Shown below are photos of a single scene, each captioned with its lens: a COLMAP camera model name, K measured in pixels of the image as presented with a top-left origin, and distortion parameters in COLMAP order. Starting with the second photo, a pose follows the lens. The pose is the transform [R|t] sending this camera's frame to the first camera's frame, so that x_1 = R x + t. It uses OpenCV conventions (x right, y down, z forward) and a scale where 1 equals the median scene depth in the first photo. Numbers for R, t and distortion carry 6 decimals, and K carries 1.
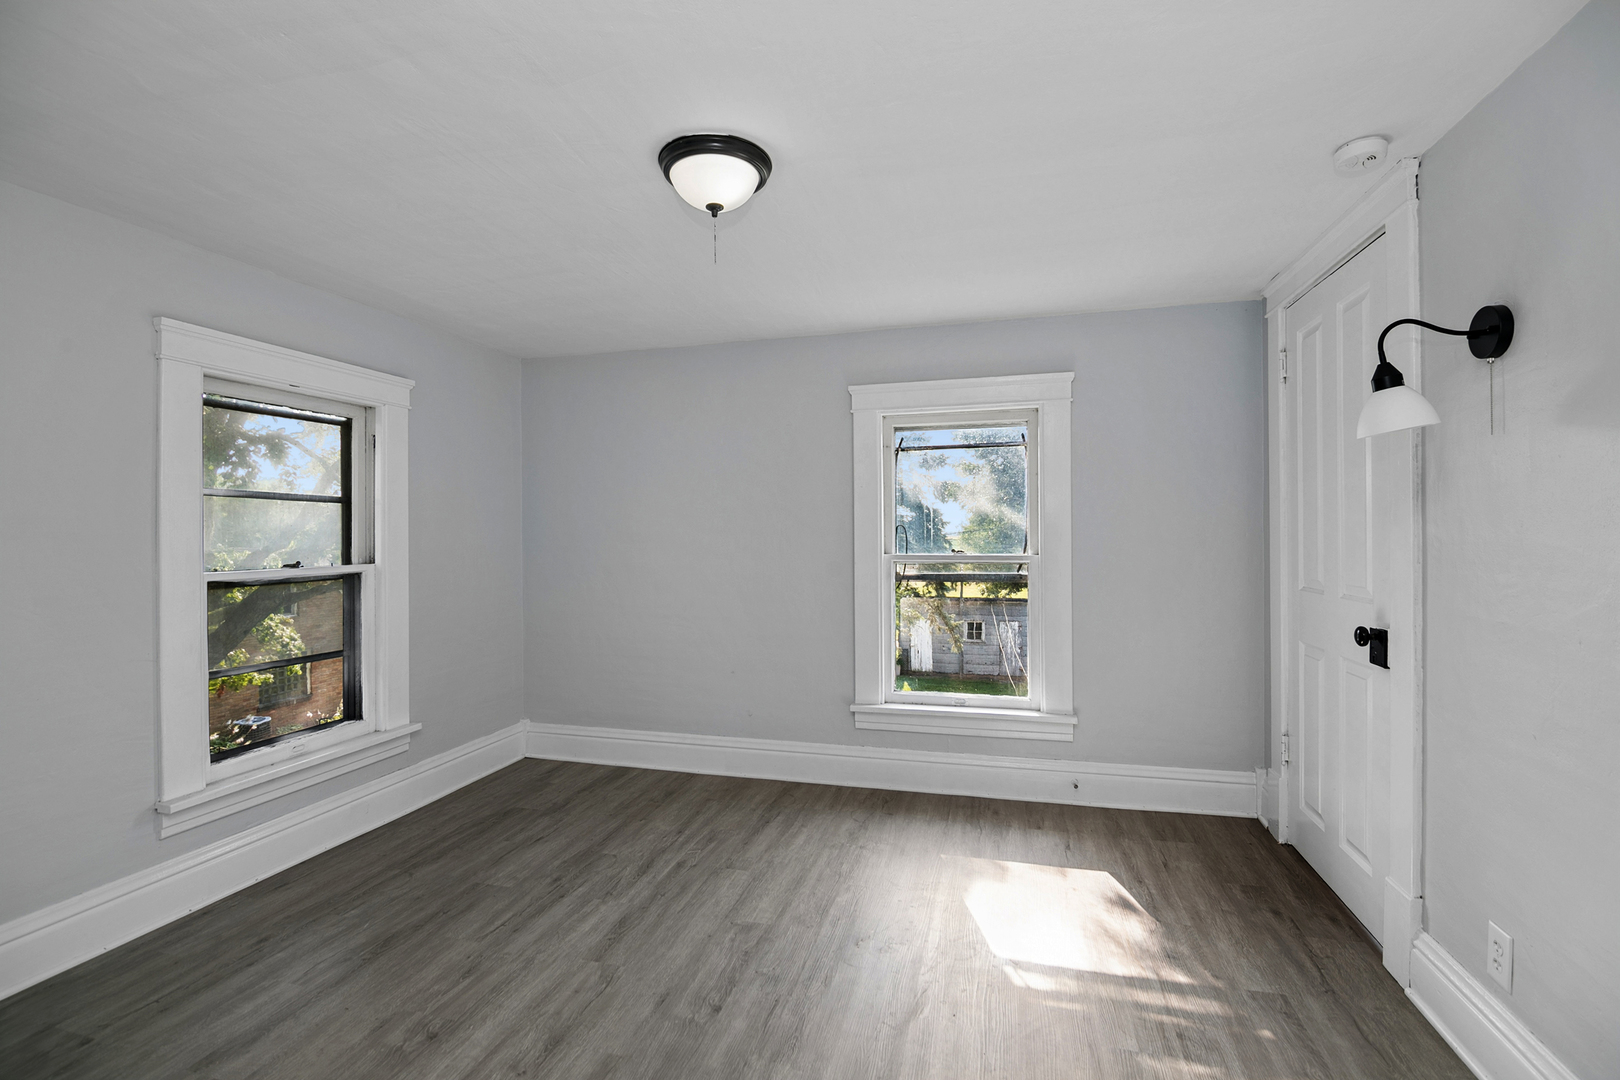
lens RADIAL K [[731.0, 0, 809.8], [0, 731.0, 524.3], [0, 0, 1]] dist [0.000202, -0.010610]
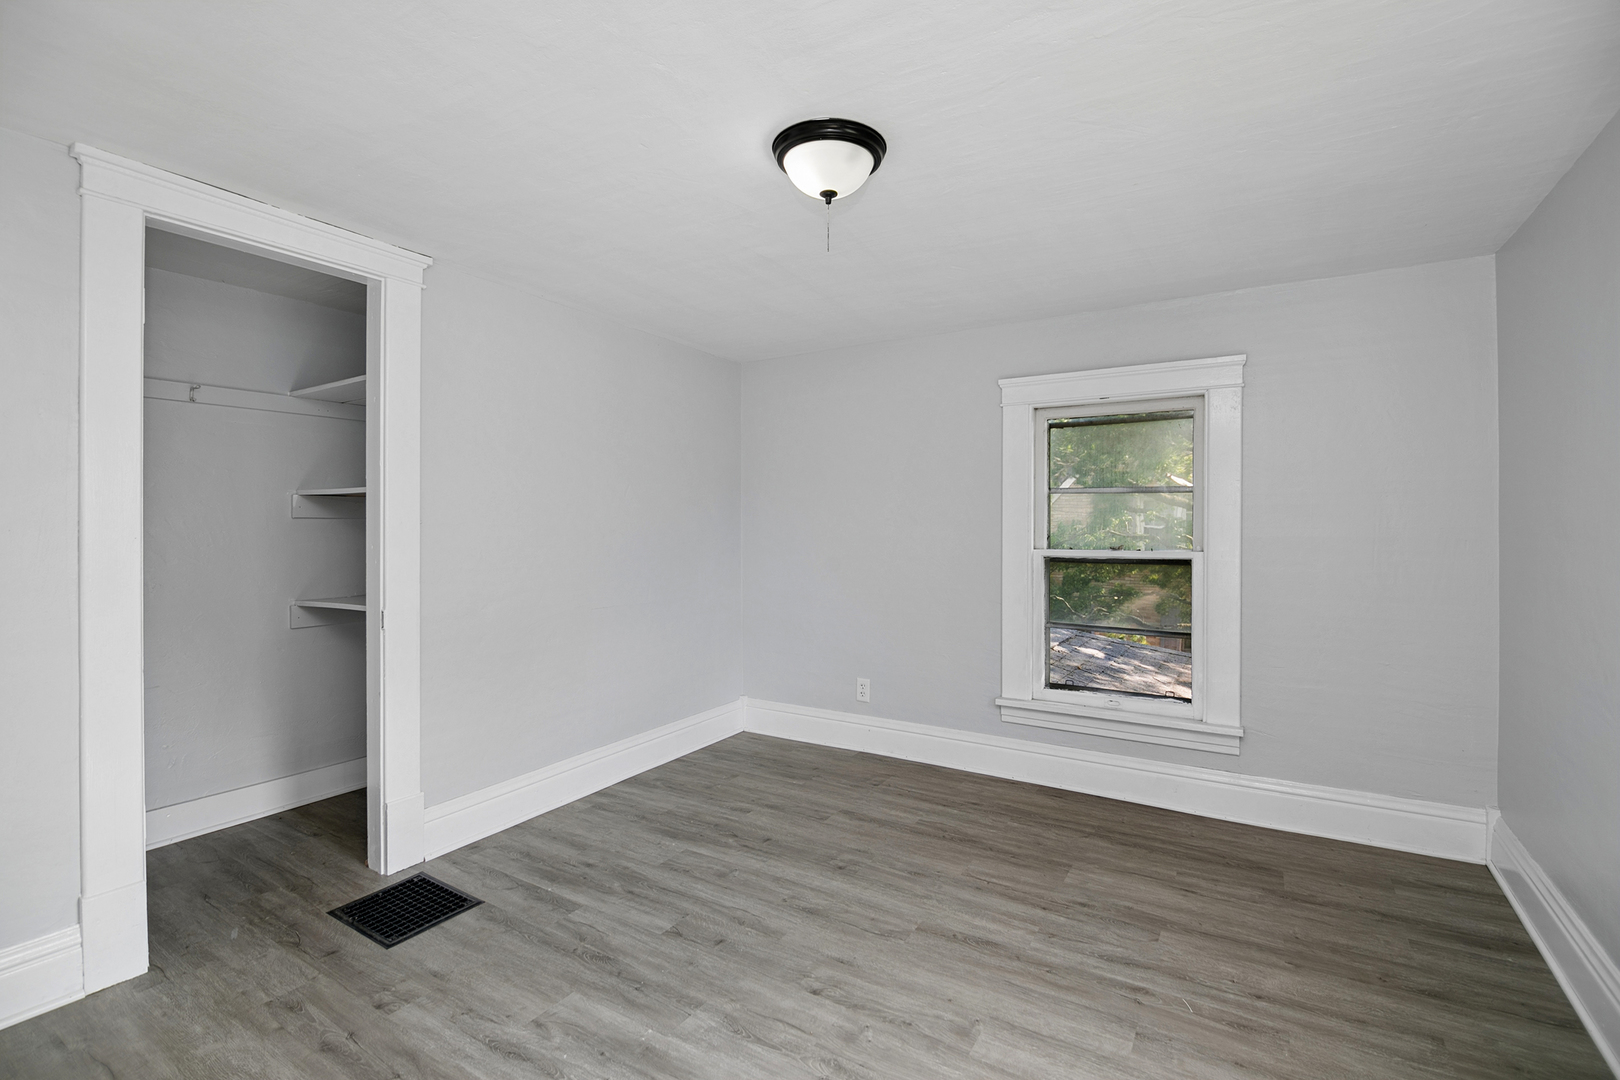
lens RADIAL K [[726.8, 0, 818.6], [0, 726.8, 521.4], [0, 0, 1]] dist [-0.028132, 0.000320]
pose [[-0.280675, 0.005797, -0.959785, 0.627356], [0.008246, 0.999959, 0.003628, 0.002457], [0.959768, -0.006896, -0.280711, 0.974220]]
